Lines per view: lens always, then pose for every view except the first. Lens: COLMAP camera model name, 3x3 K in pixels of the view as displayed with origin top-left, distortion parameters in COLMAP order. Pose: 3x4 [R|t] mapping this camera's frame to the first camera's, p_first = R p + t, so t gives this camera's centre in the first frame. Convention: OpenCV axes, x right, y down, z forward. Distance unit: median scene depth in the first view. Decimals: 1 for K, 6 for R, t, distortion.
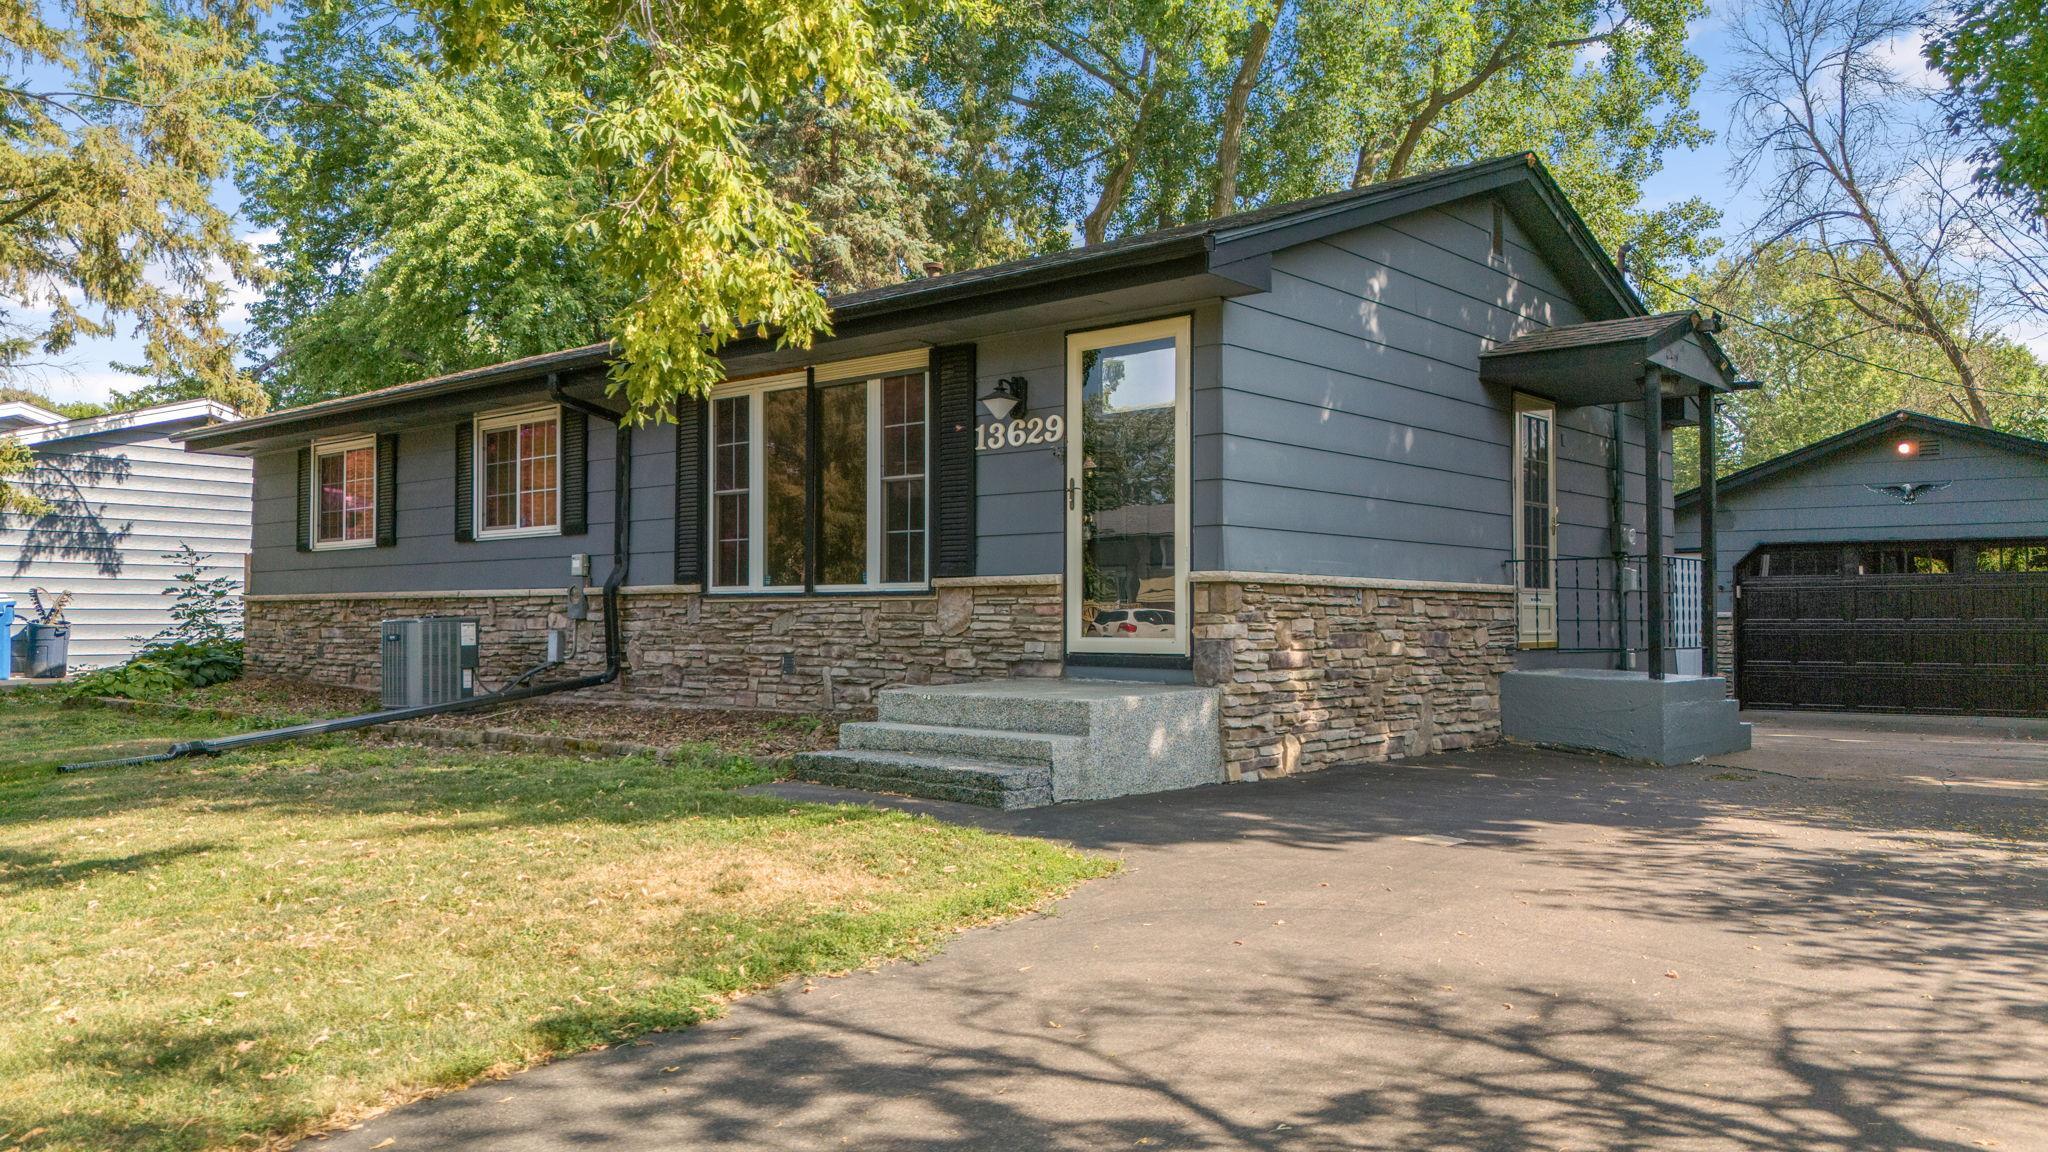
lens RADIAL K [[1502.9, 0, 1024.0], [0, 1502.9, 576.0], [0, 0, 1]] dist [0.059572, -0.006195]
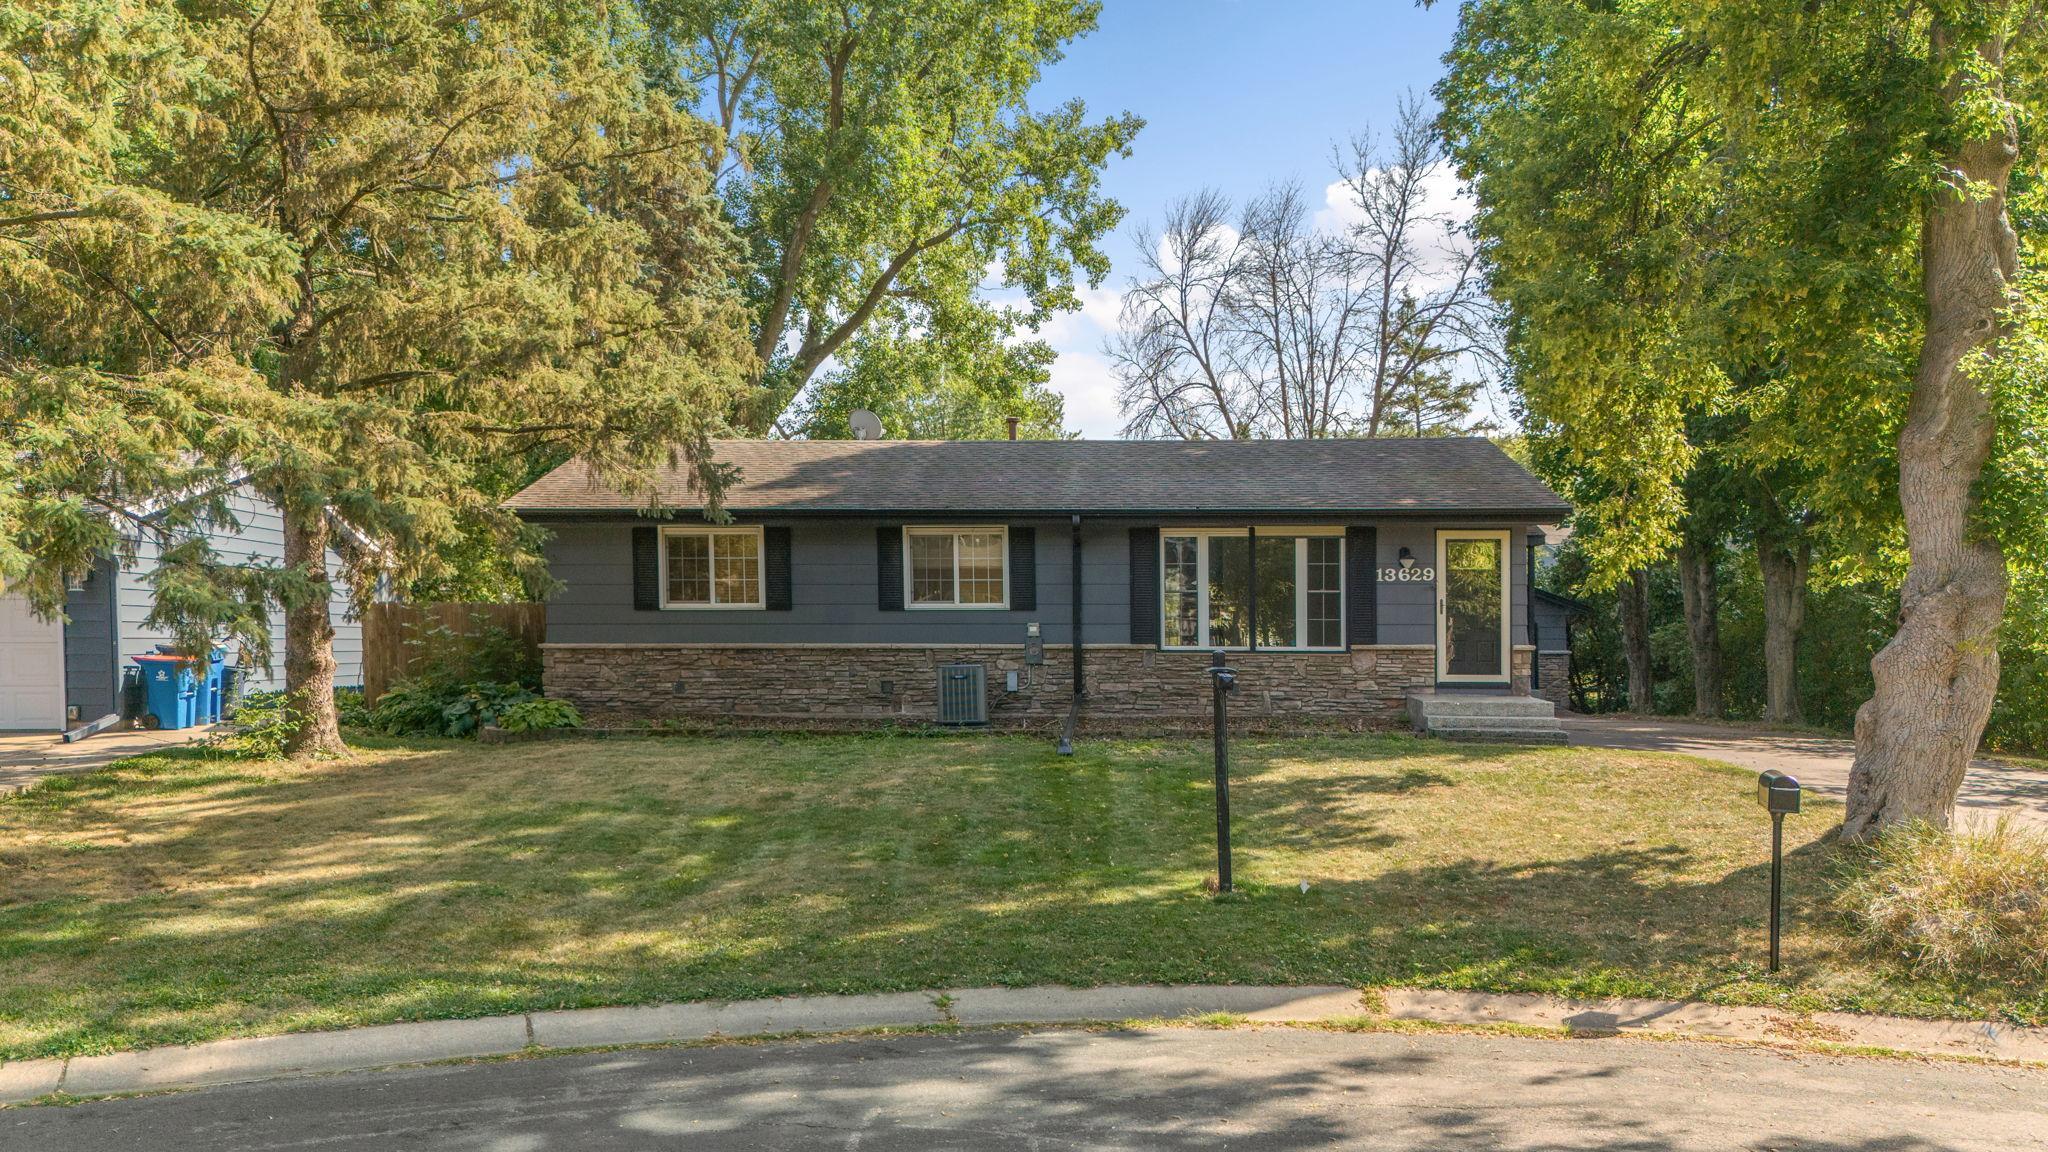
lens RADIAL K [[1502.9, 0, 1024.0], [0, 1502.9, 576.0], [0, 0, 1]] dist [0.059572, -0.006195]
pose [[0.816652, 0.030370, 0.576330, -1.305444], [-0.020424, 0.999510, -0.023729, -0.027732], [-0.576769, 0.007607, 0.816872, -0.305051]]
